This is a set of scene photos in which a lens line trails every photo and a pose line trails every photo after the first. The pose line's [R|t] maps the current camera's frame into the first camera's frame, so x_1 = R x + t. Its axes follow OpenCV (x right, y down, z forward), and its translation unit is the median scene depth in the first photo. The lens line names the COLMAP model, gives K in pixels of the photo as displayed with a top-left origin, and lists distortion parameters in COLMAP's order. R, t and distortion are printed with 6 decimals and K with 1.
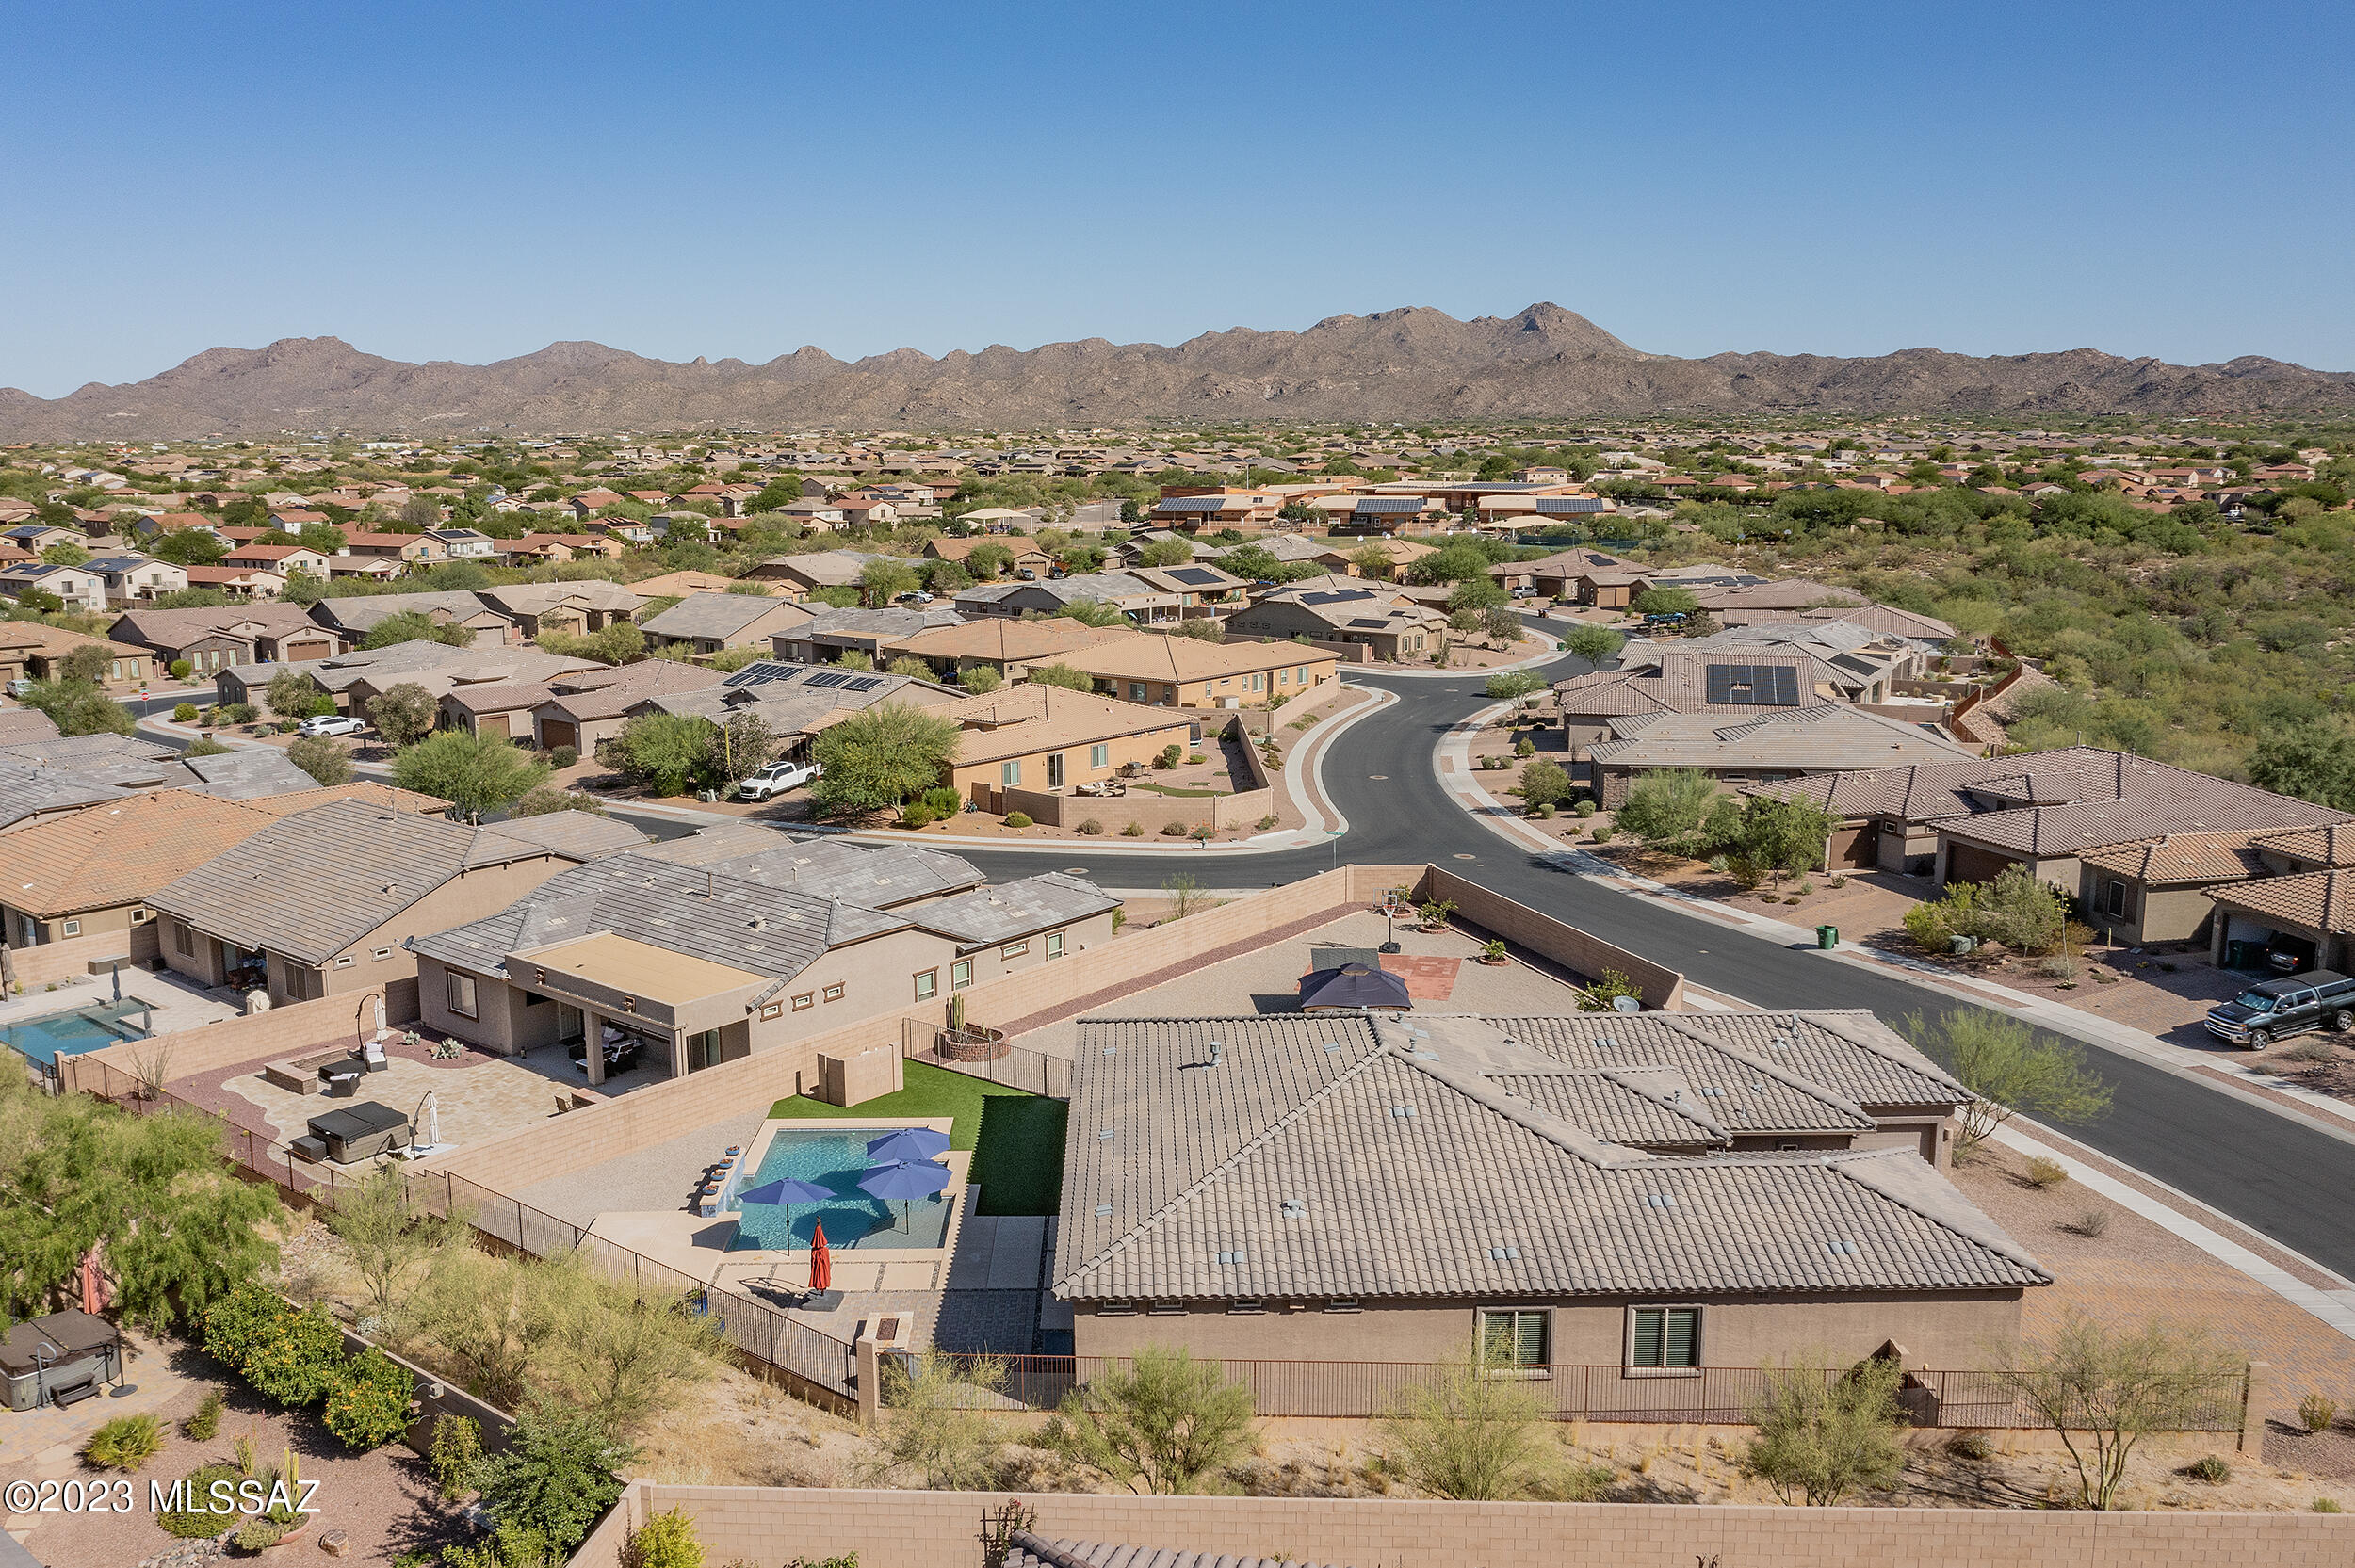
lens RADIAL K [[1854.8, 0, 1177.5], [0, 1854.8, 784.0], [0, 0, 1]] dist [-0.002399, 0.005146]
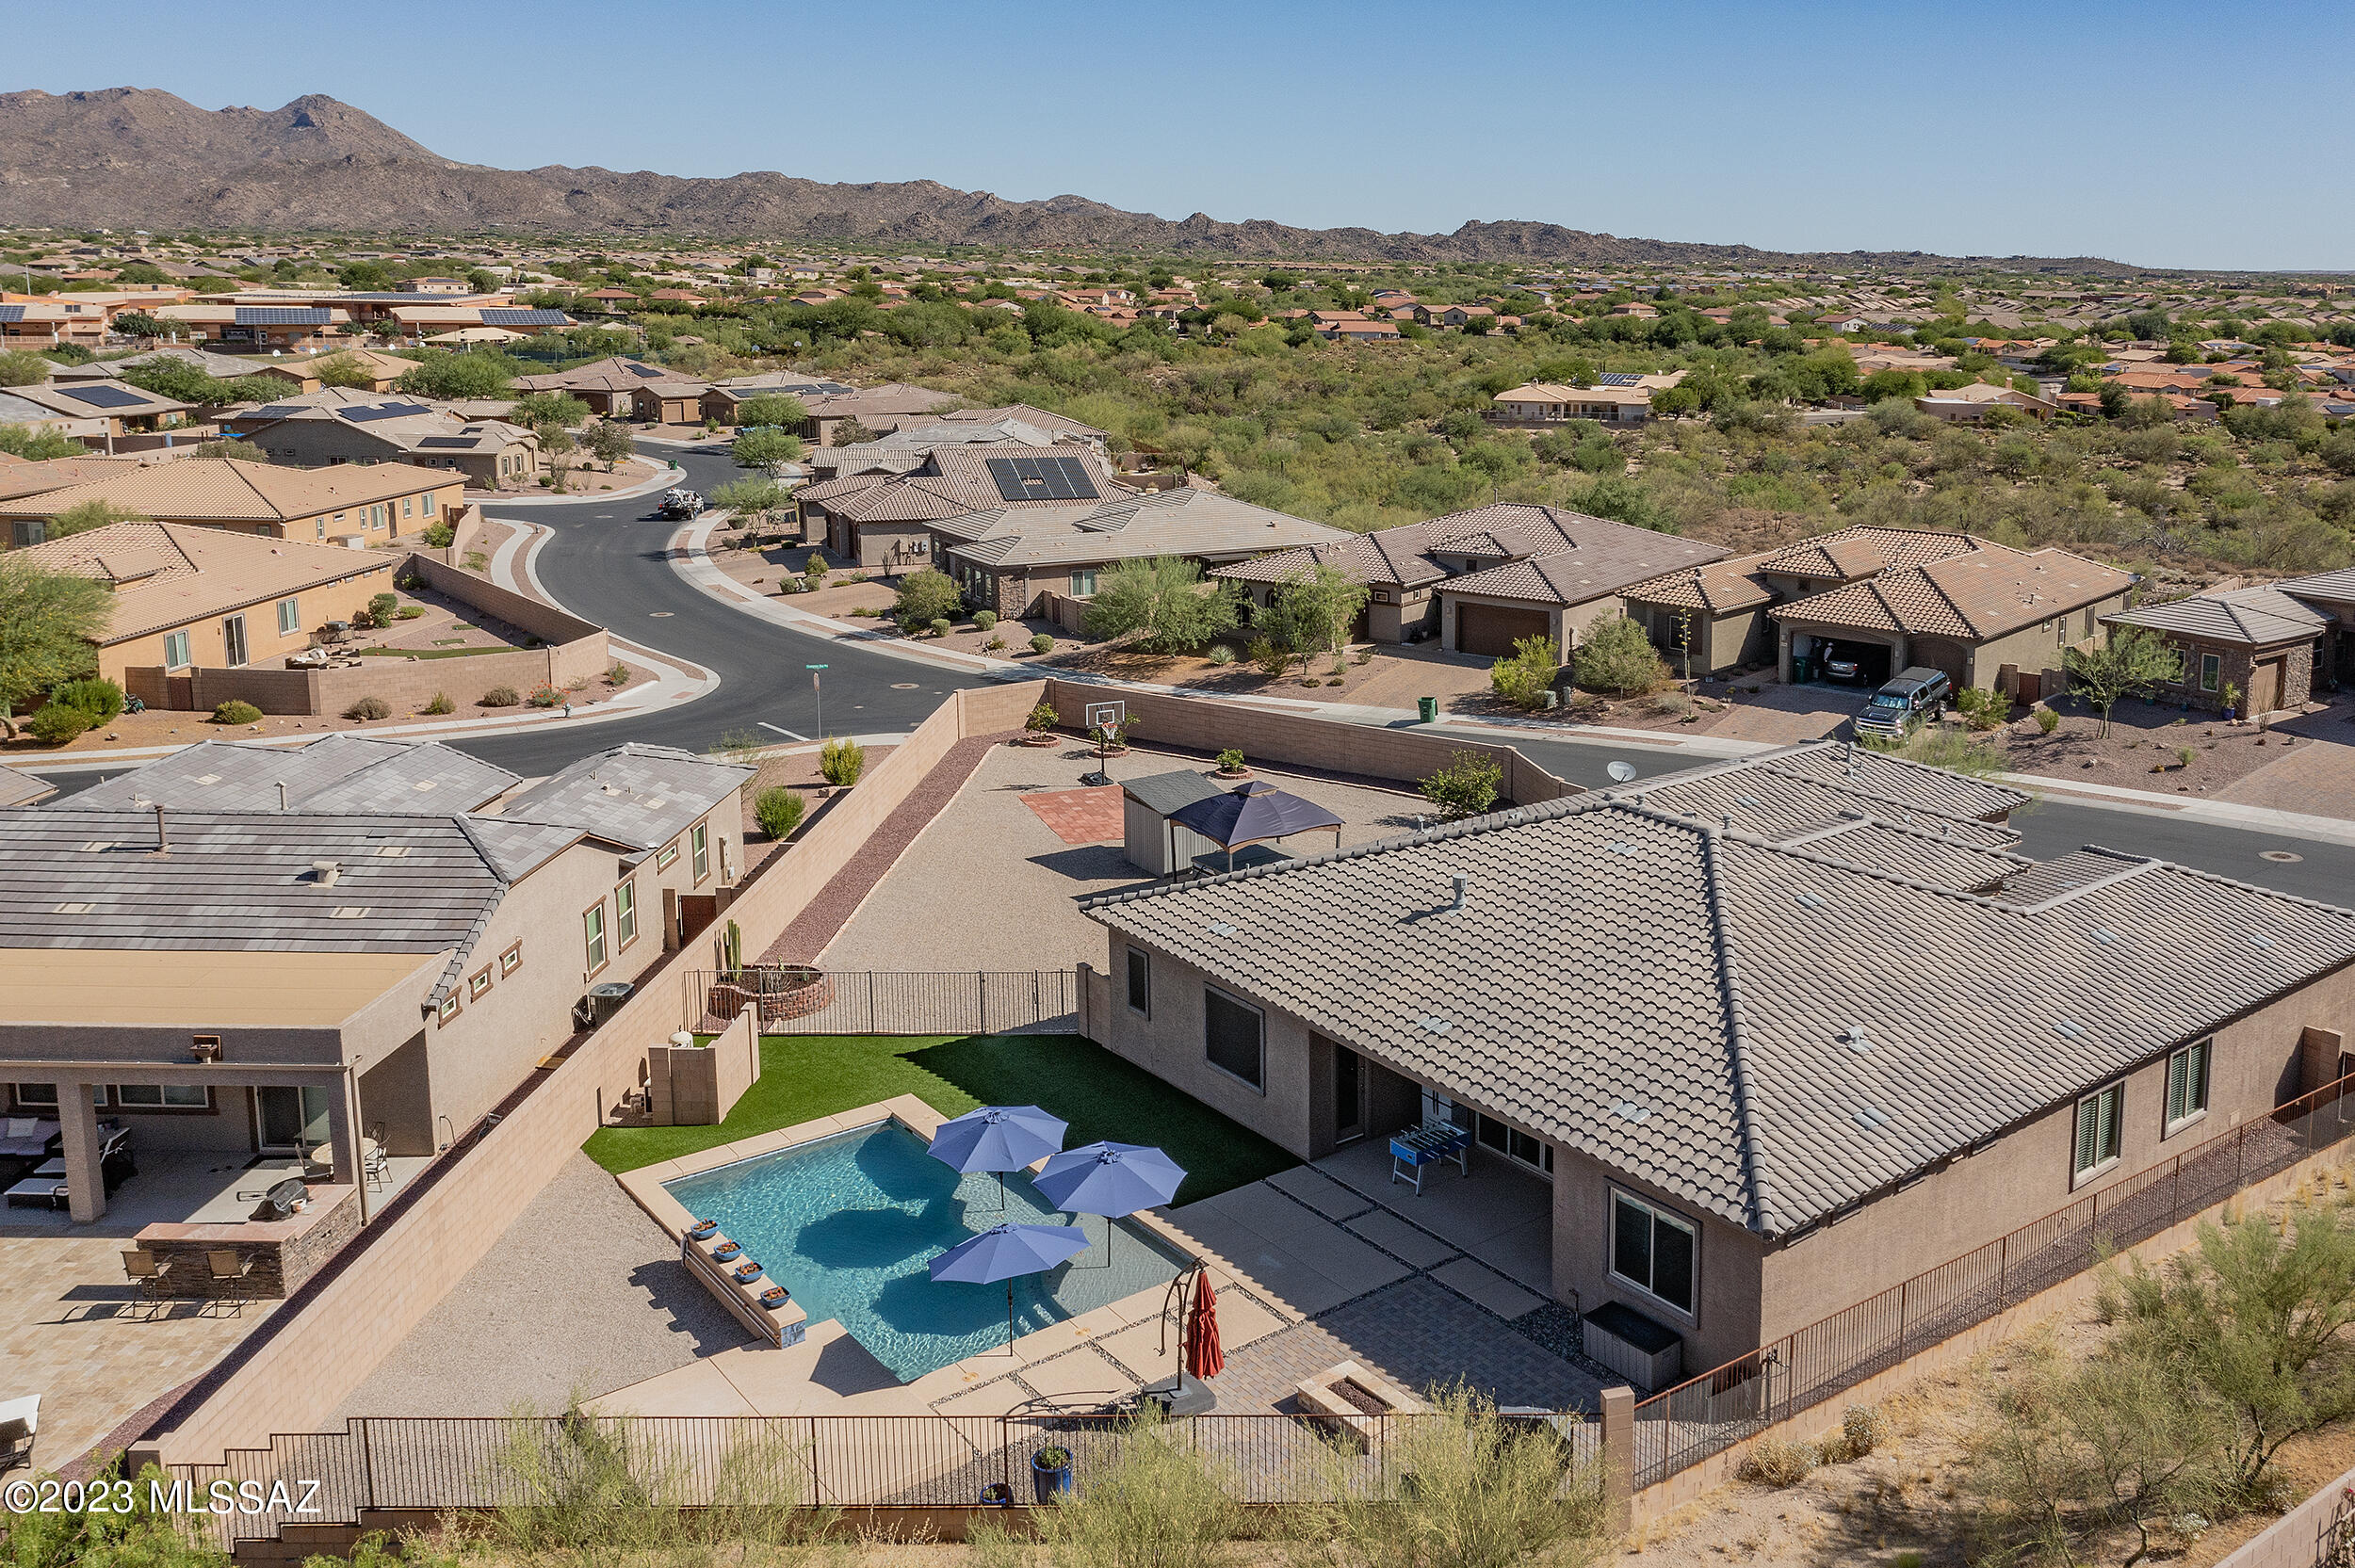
lens RADIAL K [[1952.7, 0, 1178.7], [0, 1952.7, 651.2], [0, 0, 1]] dist [-0.003375, 0.003426]
pose [[0.766042, -0.093572, 0.635943, -0.136170], [0.096837, 0.994856, 0.029734, 0.004616], [-0.635454, 0.038806, 0.771163, 0.120454]]
